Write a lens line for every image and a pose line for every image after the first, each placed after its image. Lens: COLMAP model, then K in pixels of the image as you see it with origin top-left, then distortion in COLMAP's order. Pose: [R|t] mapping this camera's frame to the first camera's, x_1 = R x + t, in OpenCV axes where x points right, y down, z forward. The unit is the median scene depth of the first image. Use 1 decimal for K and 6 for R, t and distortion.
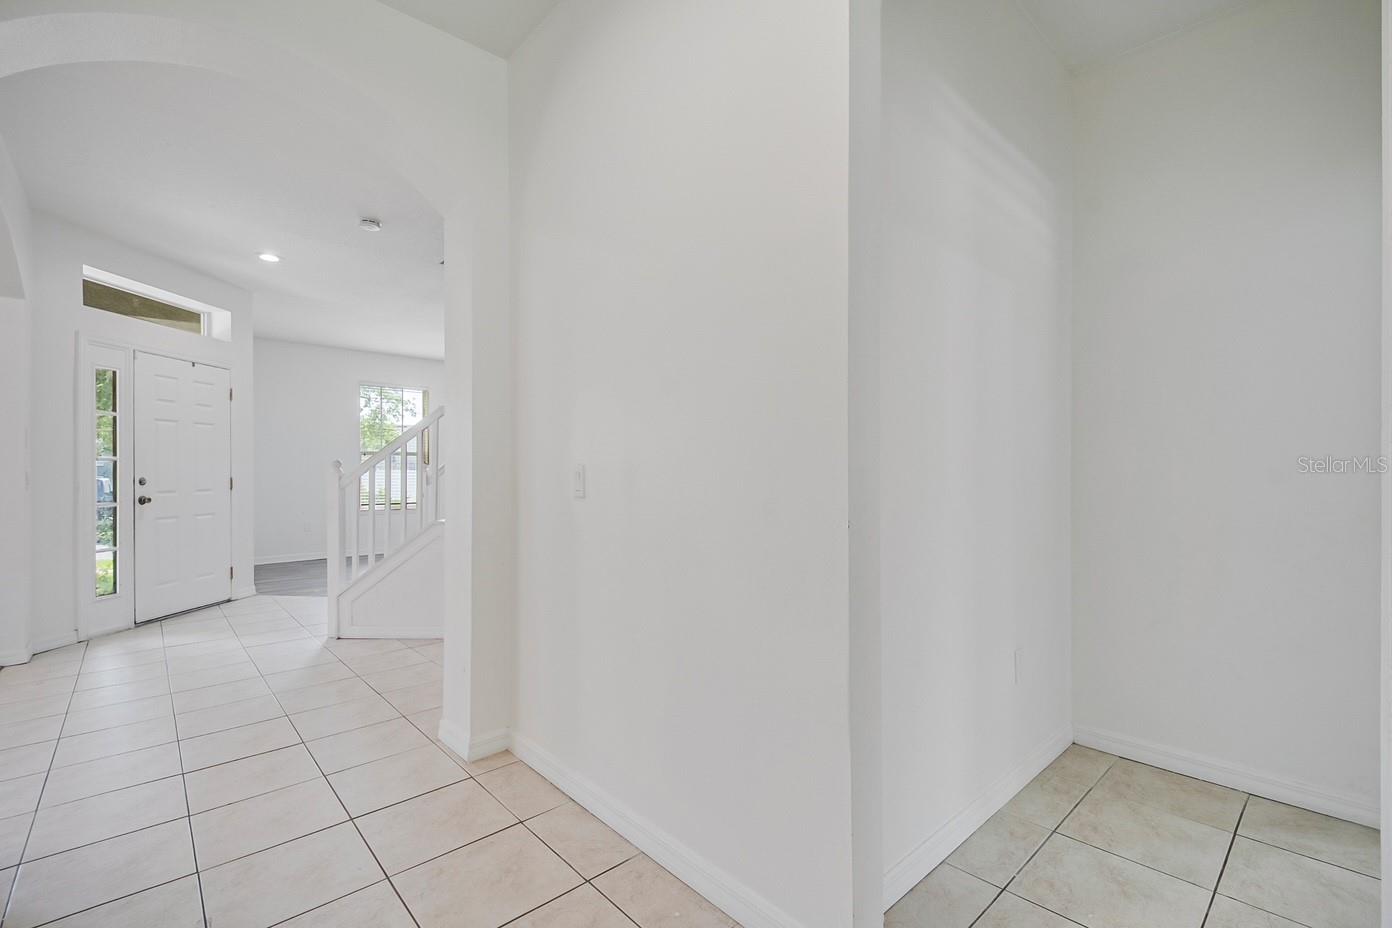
lens RADIAL K [[609.5, 0, 690.5], [0, 609.5, 461.6], [0, 0, 1]] dist [0.005640, -0.007142]
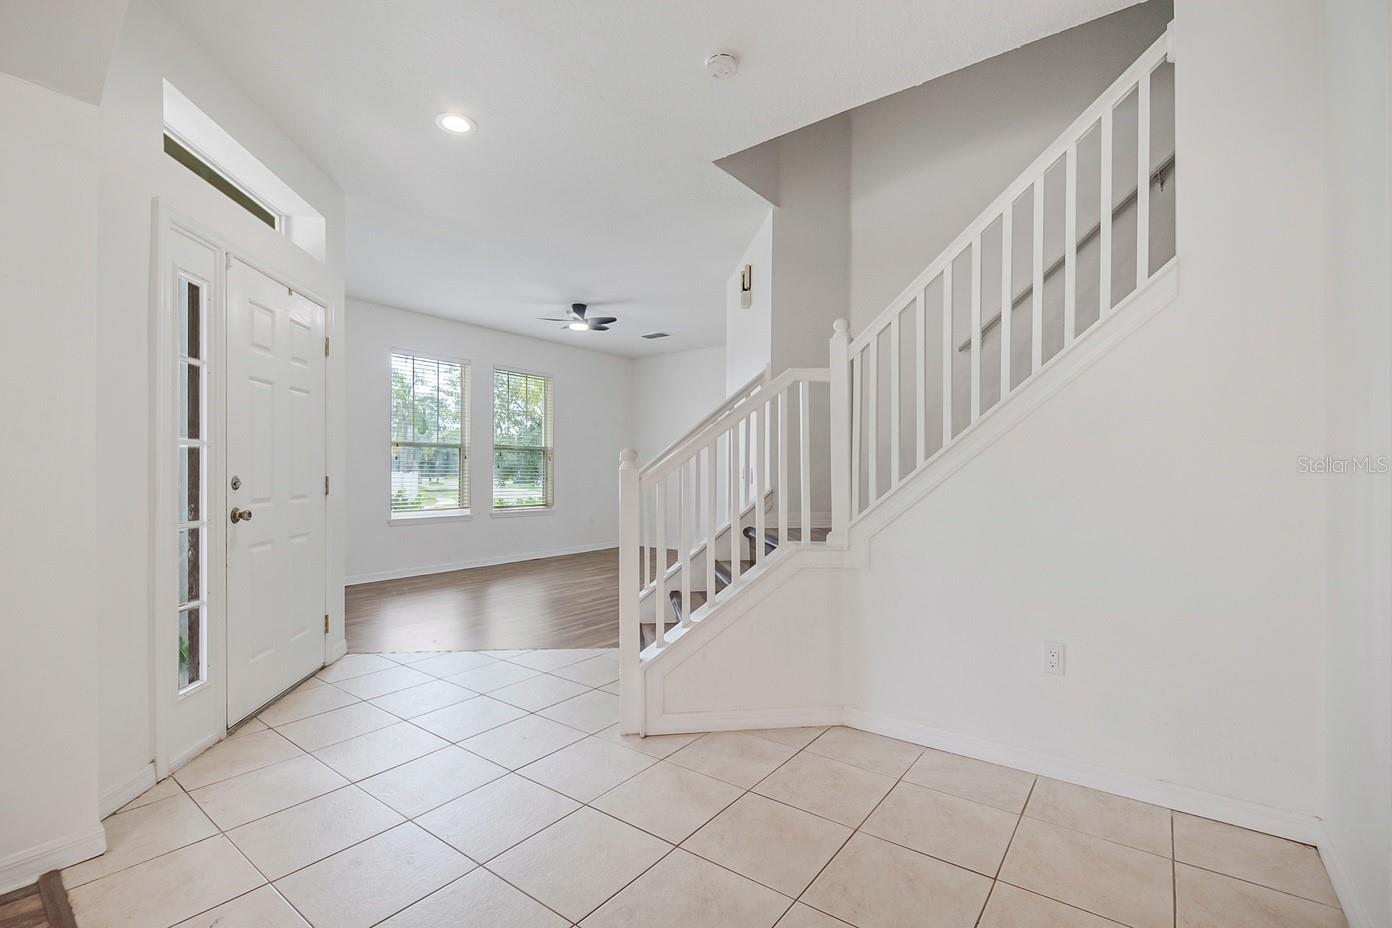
lens RADIAL K [[609.5, 0, 691.4], [0, 609.5, 467.2], [0, 0, 1]] dist [0.005640, -0.007142]
pose [[0.982341, 0.002029, 0.187089, -0.603539], [-0.004024, 0.999939, 0.010286, 0.010076], [-0.187056, -0.010857, 0.982289, 0.363034]]
